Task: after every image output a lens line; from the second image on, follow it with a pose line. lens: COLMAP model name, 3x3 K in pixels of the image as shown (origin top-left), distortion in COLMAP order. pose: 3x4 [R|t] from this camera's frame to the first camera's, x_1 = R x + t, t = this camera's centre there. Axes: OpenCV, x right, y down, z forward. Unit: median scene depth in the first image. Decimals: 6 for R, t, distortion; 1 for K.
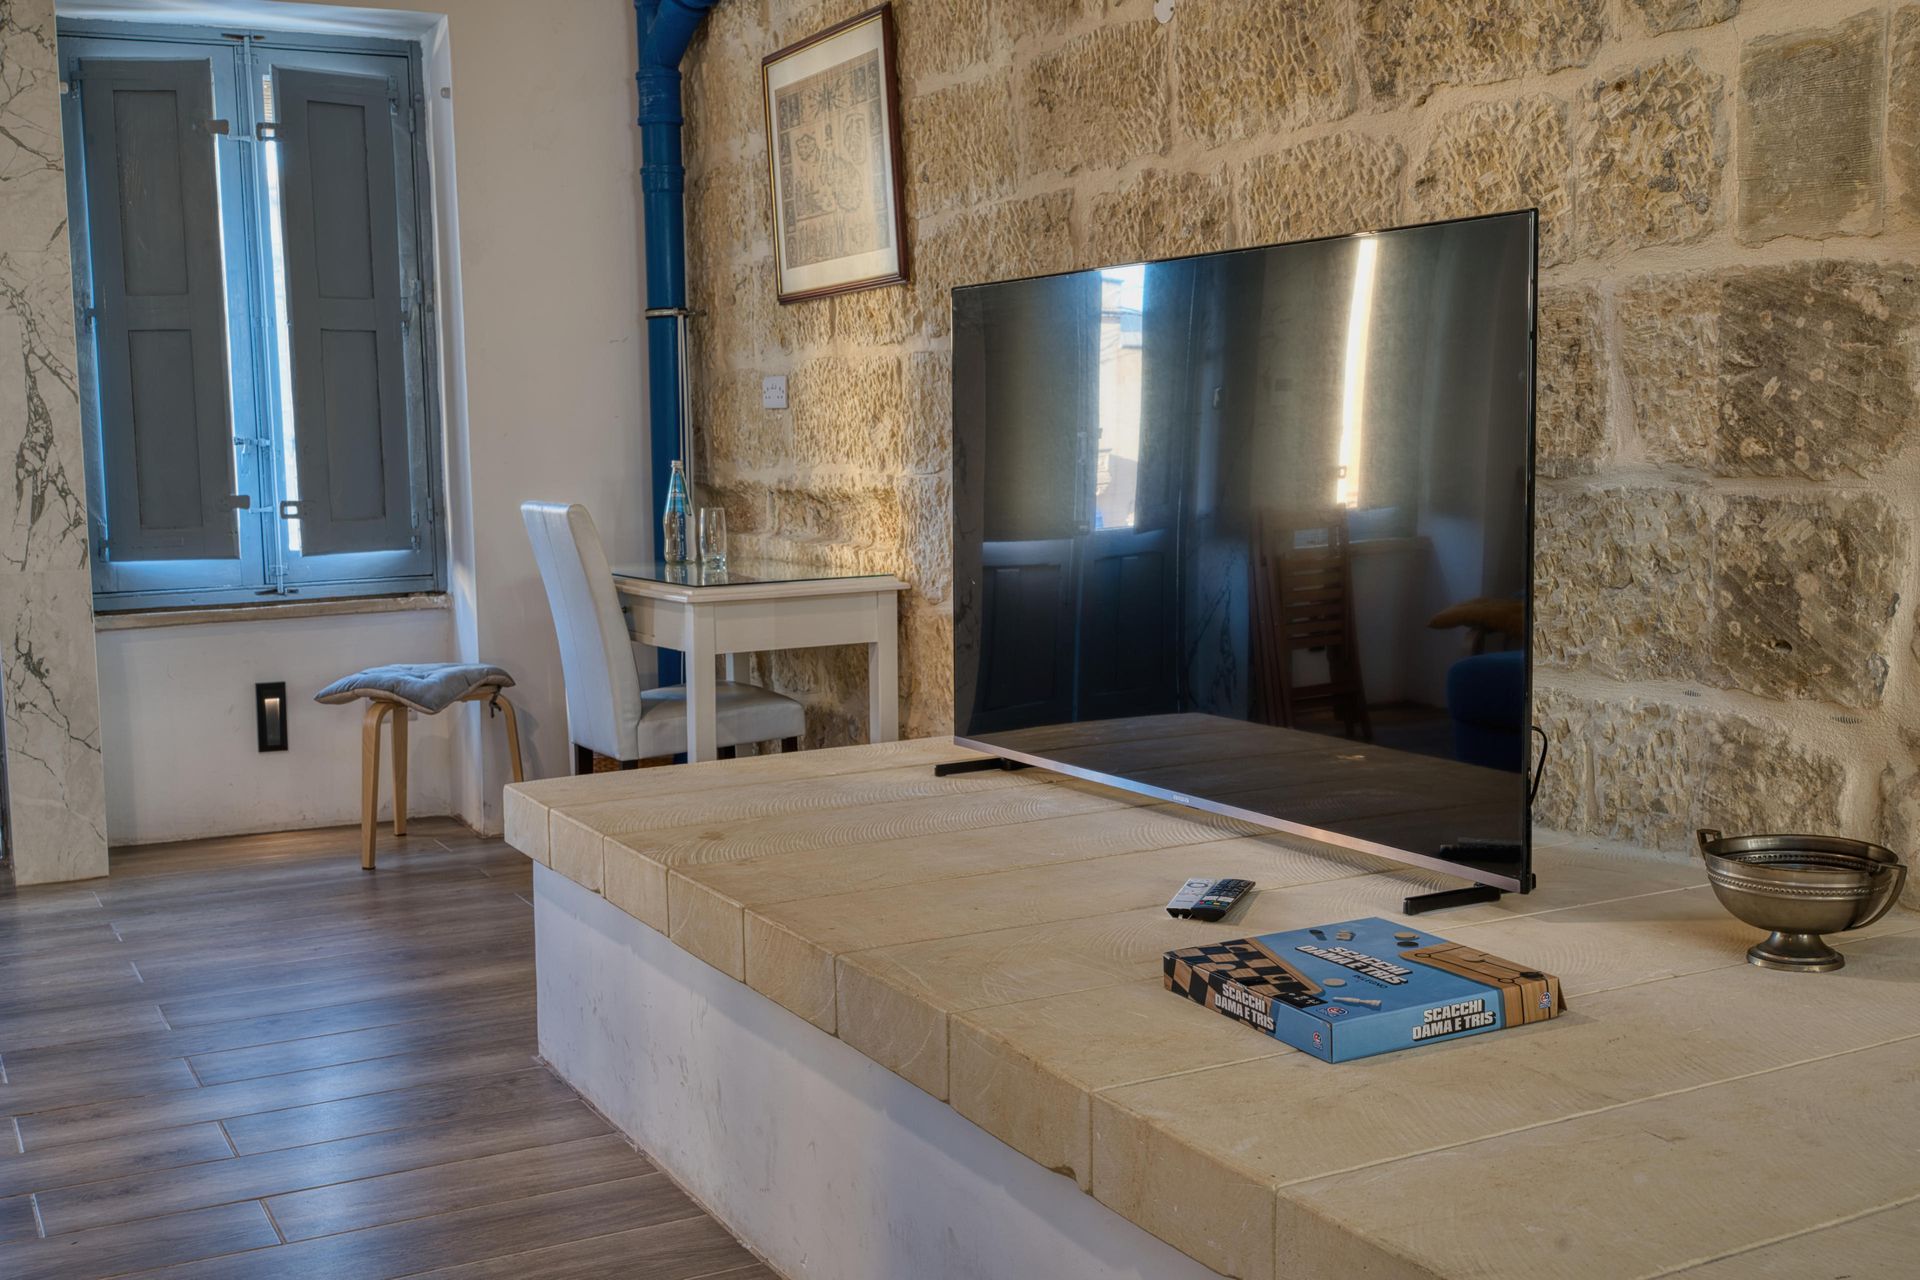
lens RADIAL K [[2012.1, 0, 958.3], [0, 2012.1, 647.5], [0, 0, 1]] dist [0.016520, 0.000000]
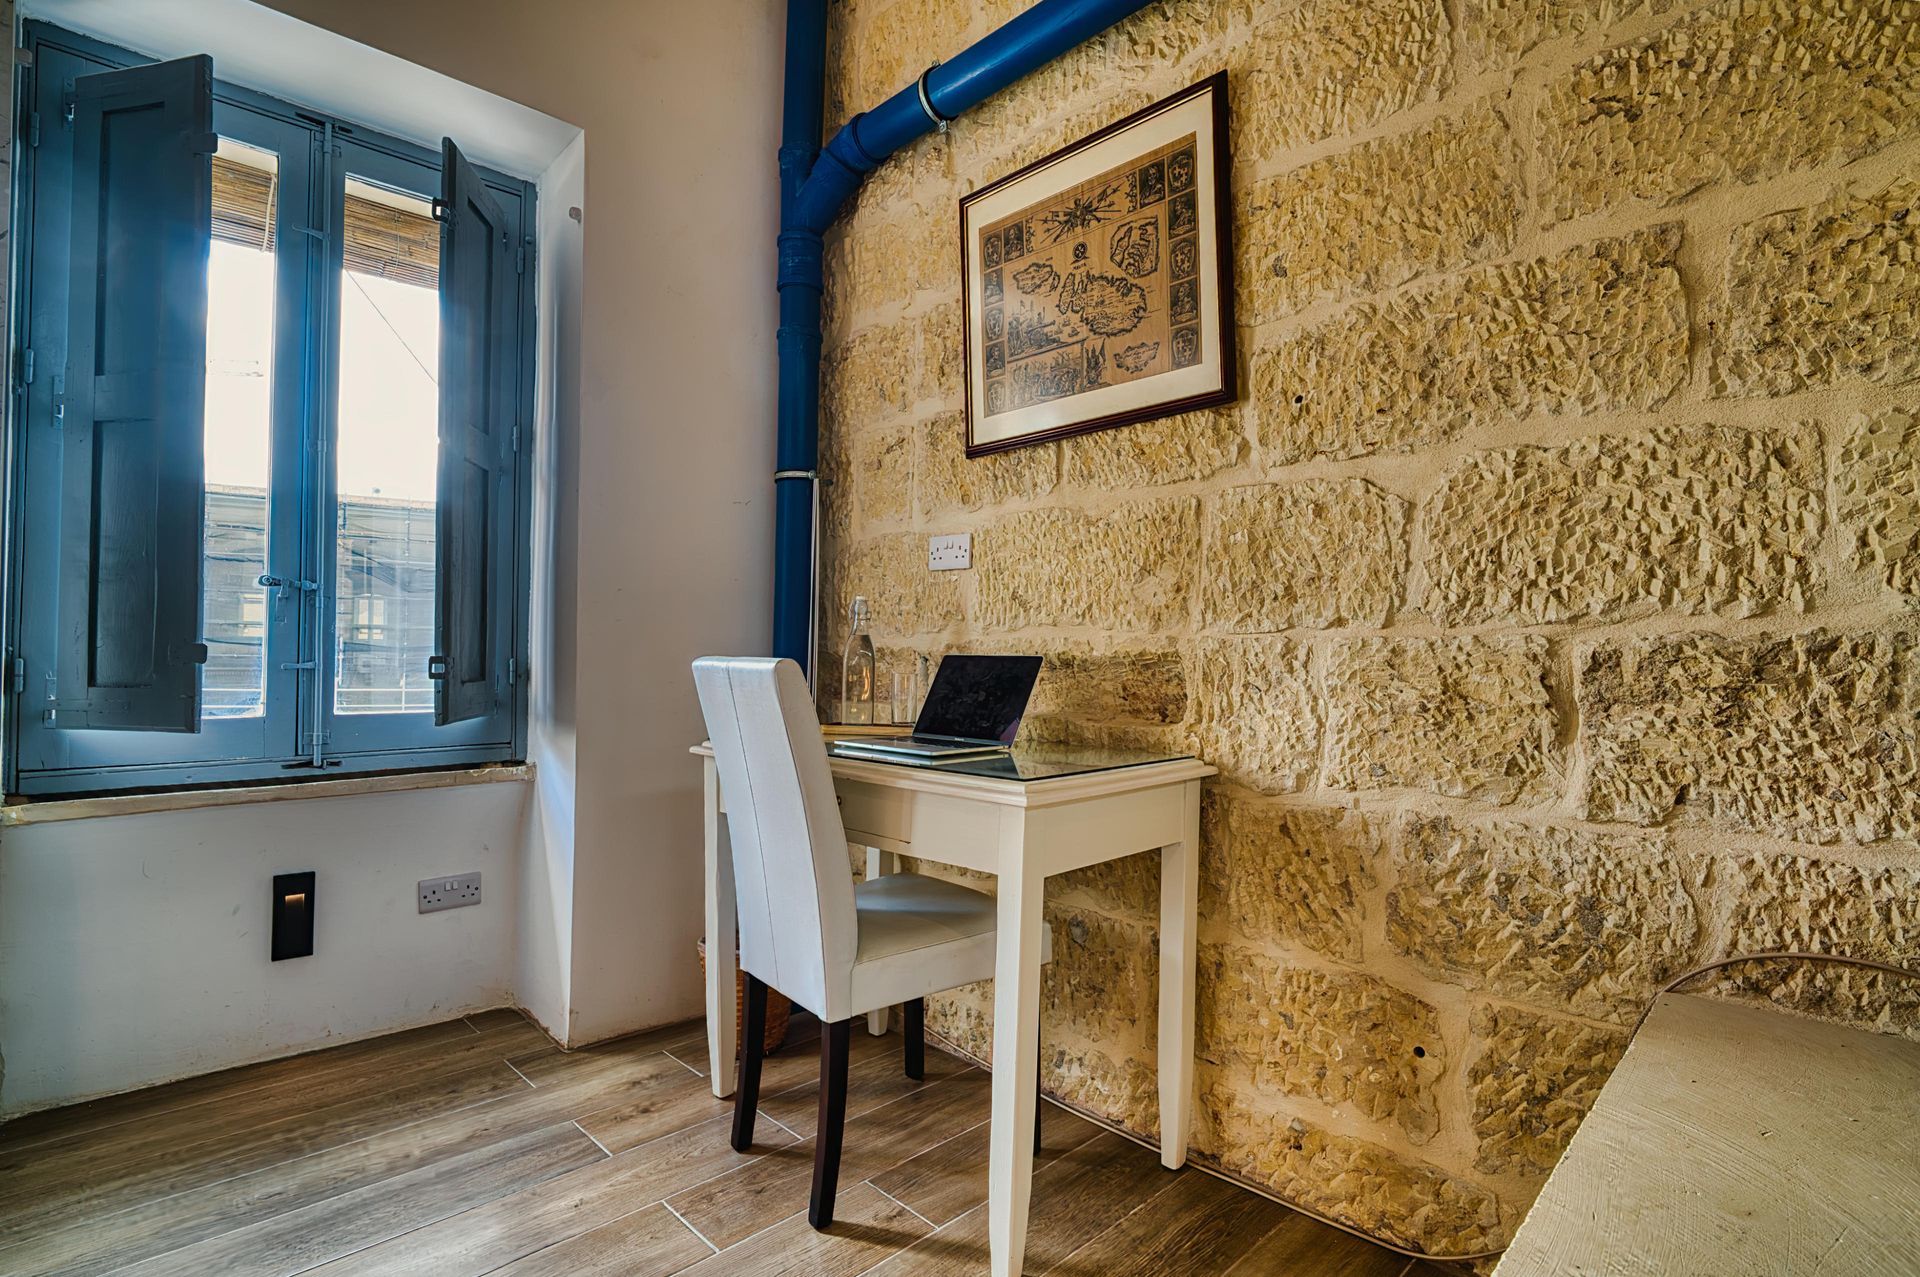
lens RADIAL K [[940.0, 0, 999.7], [0, 940.0, 648.3], [0, 0, 1]] dist [-0.010614, -0.000344]
pose [[0.954755, 0.033298, 0.295524, -0.212300], [0.001653, 0.993102, -0.117238, -0.034207], [-0.297390, 0.112422, 0.948114, 0.633123]]
